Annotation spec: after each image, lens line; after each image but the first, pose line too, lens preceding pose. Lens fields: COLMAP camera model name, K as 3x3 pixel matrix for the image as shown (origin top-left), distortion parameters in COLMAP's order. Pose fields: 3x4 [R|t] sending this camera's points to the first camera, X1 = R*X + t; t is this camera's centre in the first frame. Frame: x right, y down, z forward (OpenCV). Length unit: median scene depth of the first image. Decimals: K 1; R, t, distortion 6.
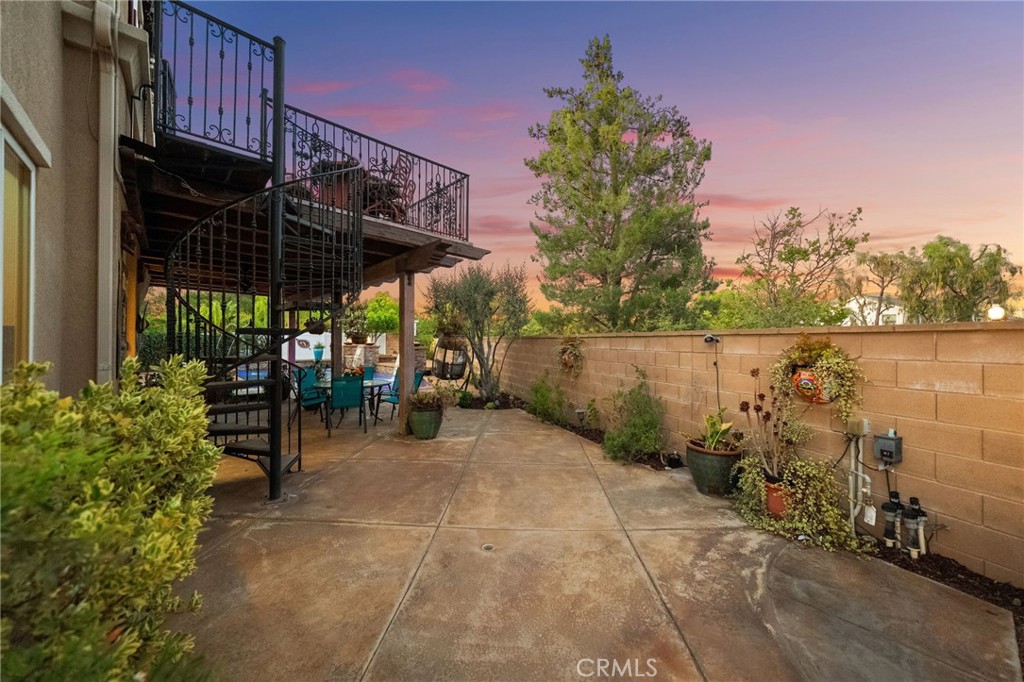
lens RADIAL K [[359.7, 0, 511.5], [0, 359.7, 345.1], [0, 0, 1]] dist [-0.003239, -0.000177]
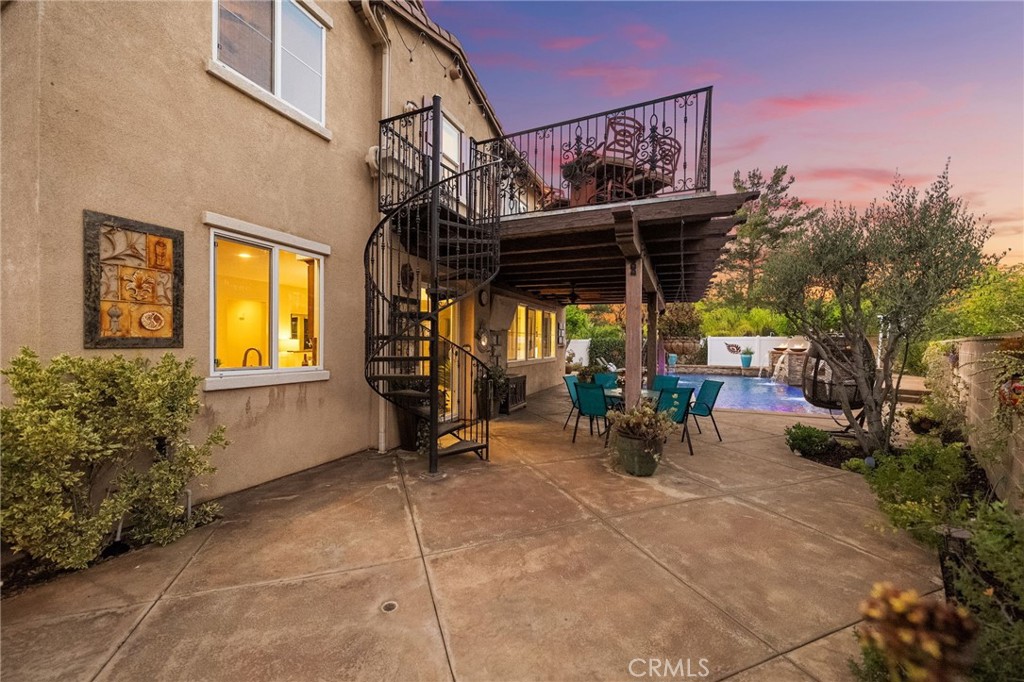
lens RADIAL K [[379.8, 0, 512.8], [0, 379.8, 345.8], [0, 0, 1]] dist [-0.002472, -0.000282]
pose [[0.402011, 0.003204, -0.915629, 0.484314], [-0.014220, 0.999895, -0.002745, -0.004724], [0.915524, 0.014124, 0.402015, 0.548144]]
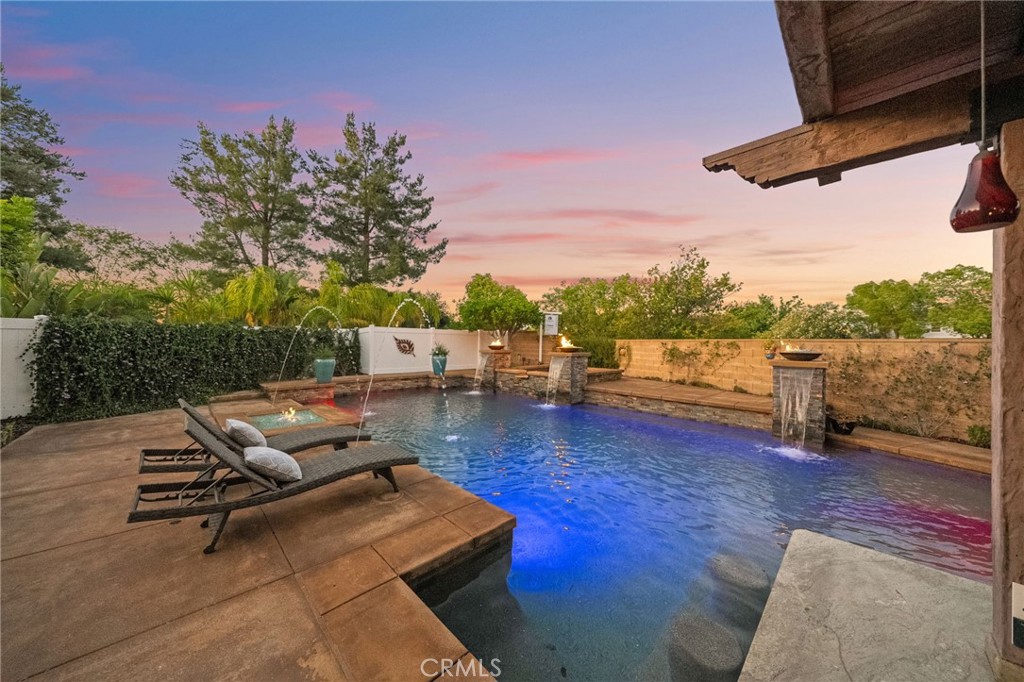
lens RADIAL K [[345.8, 0, 515.3], [0, 345.8, 336.2], [0, 0, 1]] dist [-0.000837, -0.000061]
pose [[0.999257, 0.009074, 0.037460, -2.454554], [-0.008064, 0.999602, -0.027028, -0.040738], [-0.037690, 0.026706, 0.998933, 2.460702]]
